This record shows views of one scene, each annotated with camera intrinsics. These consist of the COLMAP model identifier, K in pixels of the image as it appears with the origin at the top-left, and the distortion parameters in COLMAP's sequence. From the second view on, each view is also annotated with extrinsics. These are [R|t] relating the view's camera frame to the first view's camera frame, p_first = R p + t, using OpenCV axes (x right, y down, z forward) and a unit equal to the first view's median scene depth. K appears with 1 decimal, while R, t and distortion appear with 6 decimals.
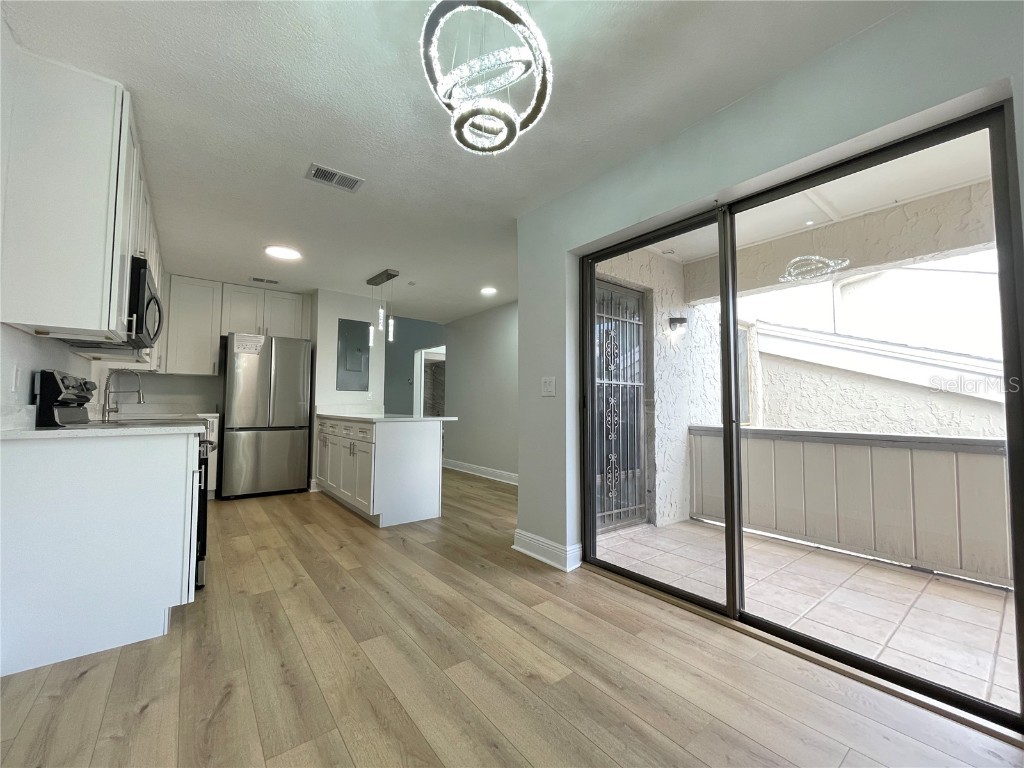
lens RADIAL K [[410.8, 0, 509.0], [0, 410.8, 385.9], [0, 0, 1]] dist [-0.001404, -0.001386]
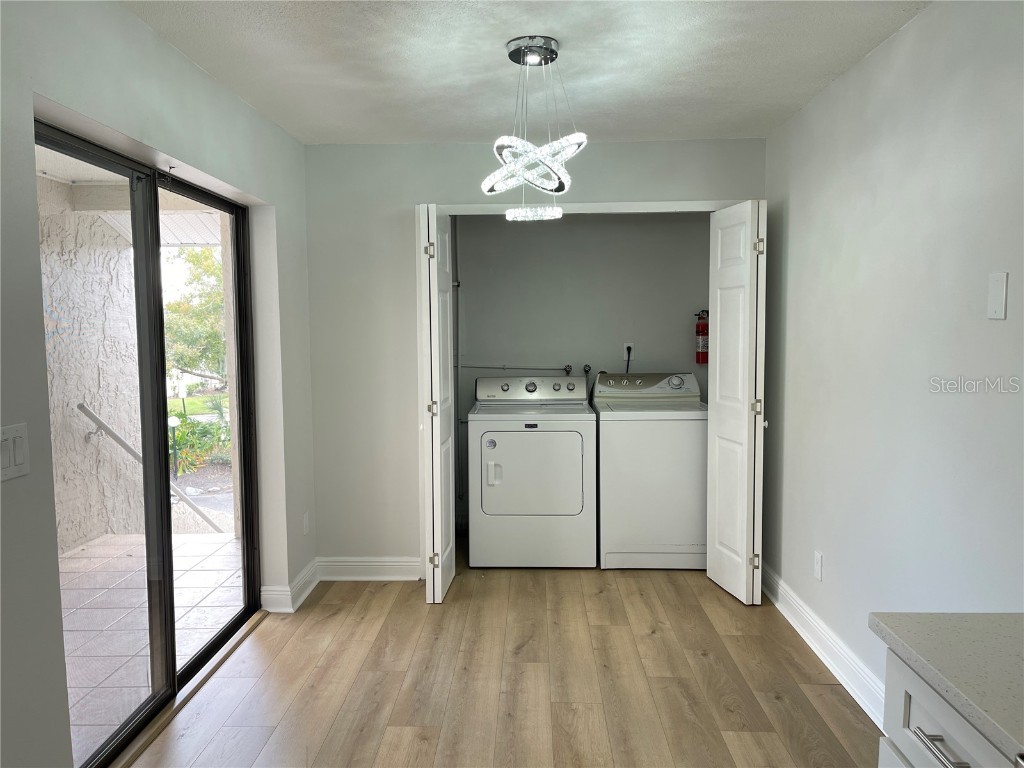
lens RADIAL K [[771.1, 0, 503.7], [0, 771.1, 386.7], [0, 0, 1]] dist [0.067031, -0.069956]
pose [[-0.766456, -0.049528, 0.640384, -0.642940], [-0.026877, 0.998622, 0.045067, -0.093802], [-0.641734, 0.017330, -0.766731, 1.218031]]
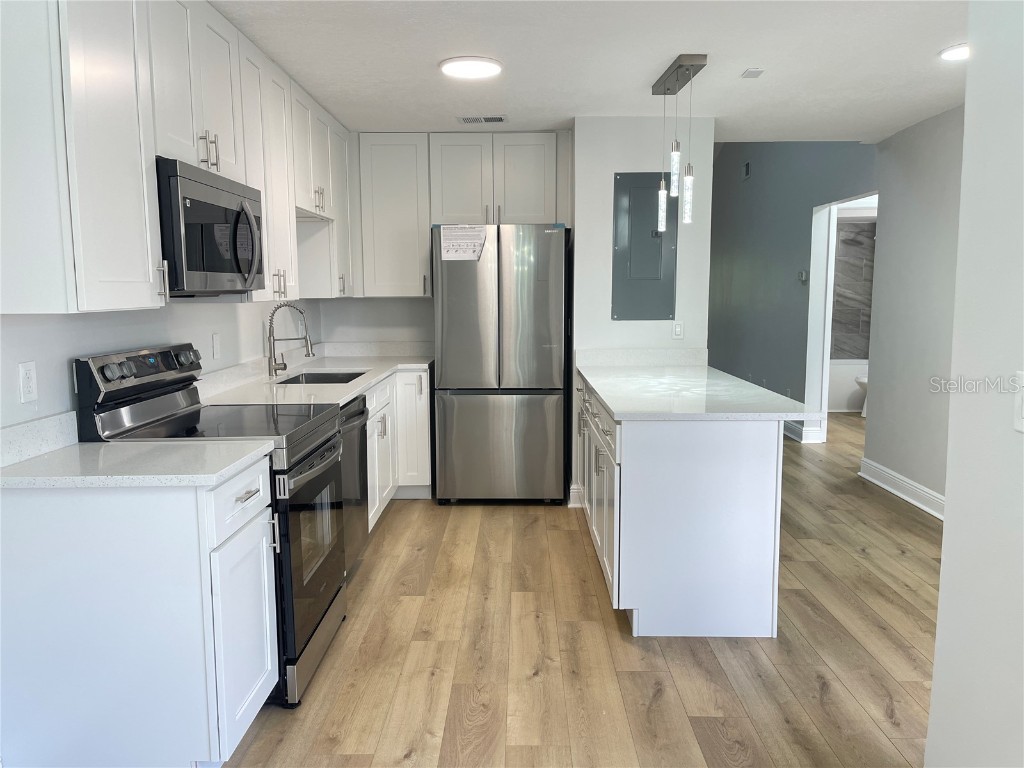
lens RADIAL K [[771.1, 0, 513.9], [0, 771.1, 382.2], [0, 0, 1]] dist [0.067031, -0.069956]
pose [[0.782792, 0.063238, -0.619062, 0.148116], [0.040952, 0.987431, 0.152651, -0.114121], [0.620935, -0.144845, 0.770364, 0.313487]]
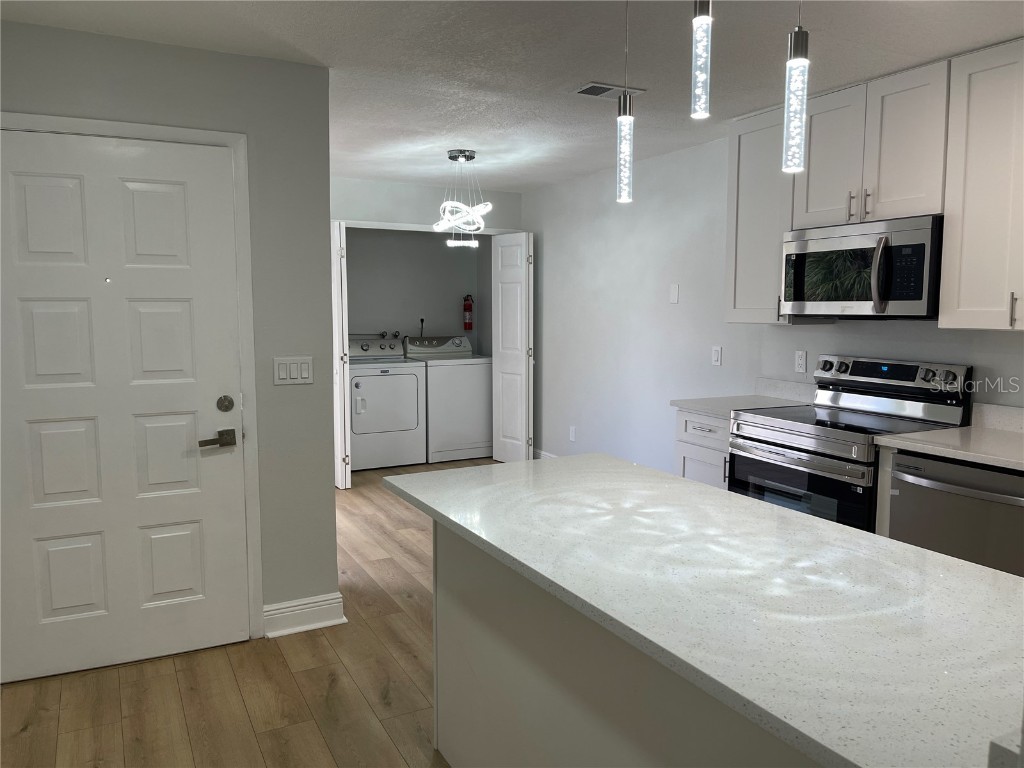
lens RADIAL K [[771.1, 0, 511.8], [0, 771.1, 384.2], [0, 0, 1]] dist [0.067031, -0.069956]
pose [[-0.984681, -0.024130, 0.172690, -0.462858], [-0.014345, 0.998231, 0.057691, -0.046105], [-0.173777, 0.054330, -0.983285, 2.215065]]
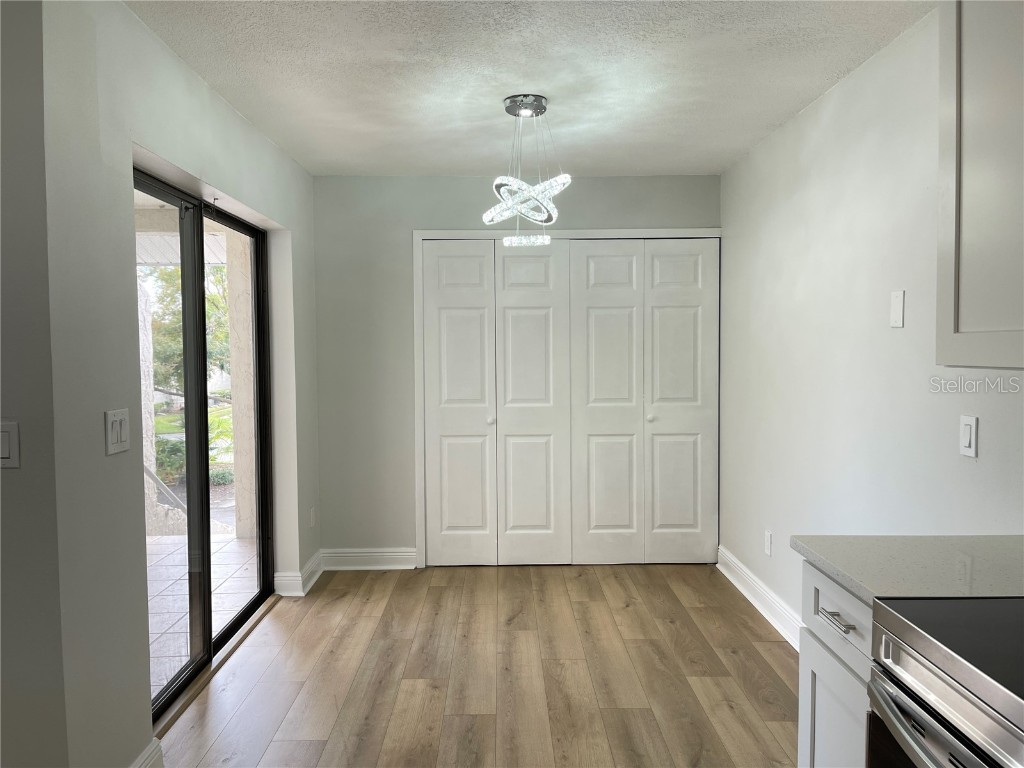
lens RADIAL K [[771.1, 0, 507.1], [0, 771.1, 383.4], [0, 0, 1]] dist [0.067031, -0.069956]
pose [[-0.795907, -0.029264, 0.604711, -0.720675], [-0.025653, 0.999564, 0.014608, -0.070535], [-0.604875, -0.003886, -0.796311, 1.382863]]
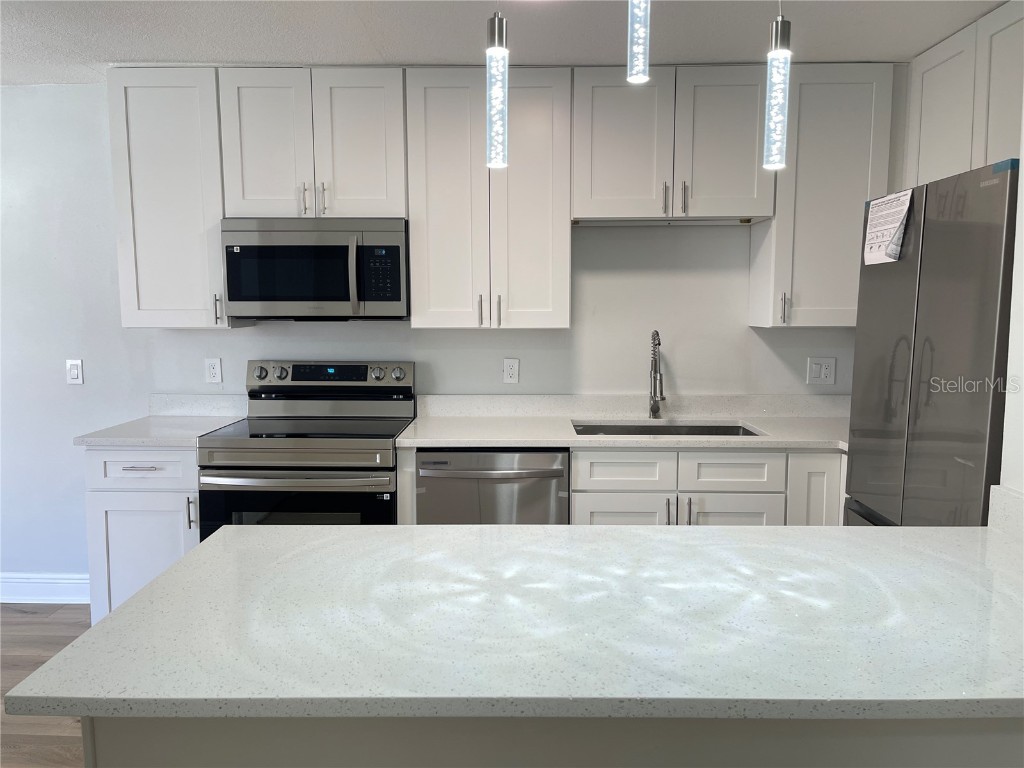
lens RADIAL K [[771.1, 0, 512.1], [0, 771.1, 385.5], [0, 0, 1]] dist [0.067031, -0.069956]
pose [[-0.623596, 0.078838, -0.777761, -0.046038], [0.034186, 0.996700, 0.073621, -0.064808], [0.780999, 0.019321, -0.624234, 1.838862]]
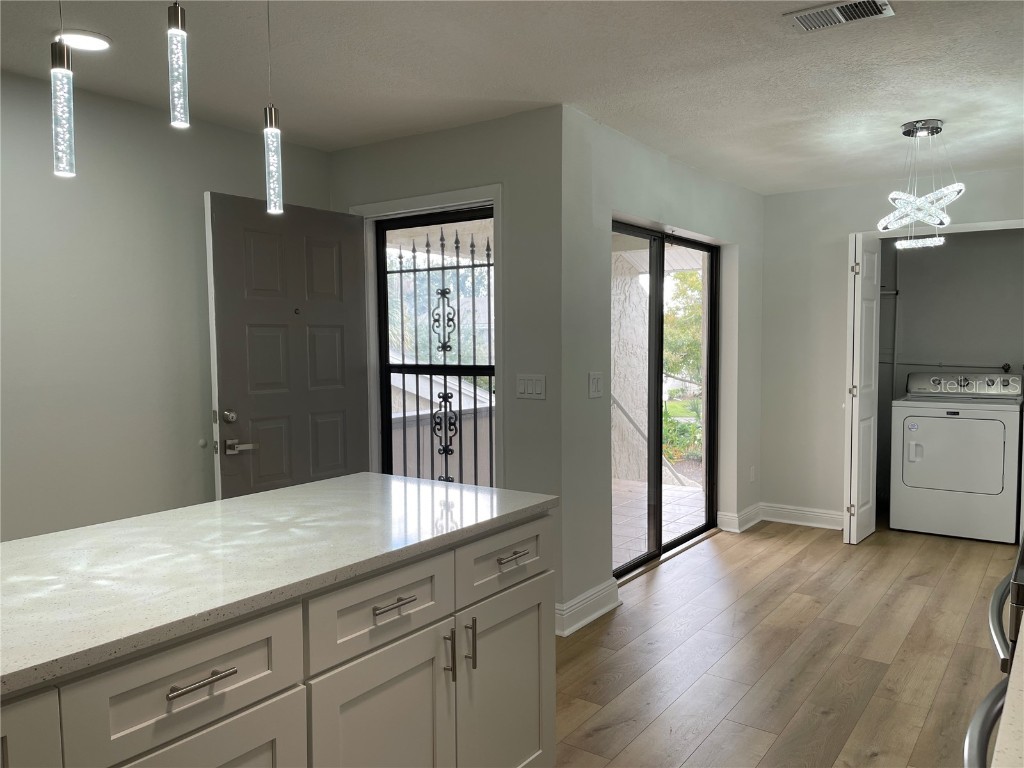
lens RADIAL K [[771.1, 0, 508.5], [0, 771.1, 384.6], [0, 0, 1]] dist [0.067031, -0.069956]
pose [[-0.277075, -0.058761, 0.959050, -1.167753], [-0.041519, 0.997928, 0.049148, -0.059034], [-0.959951, -0.026202, -0.278940, 1.507218]]
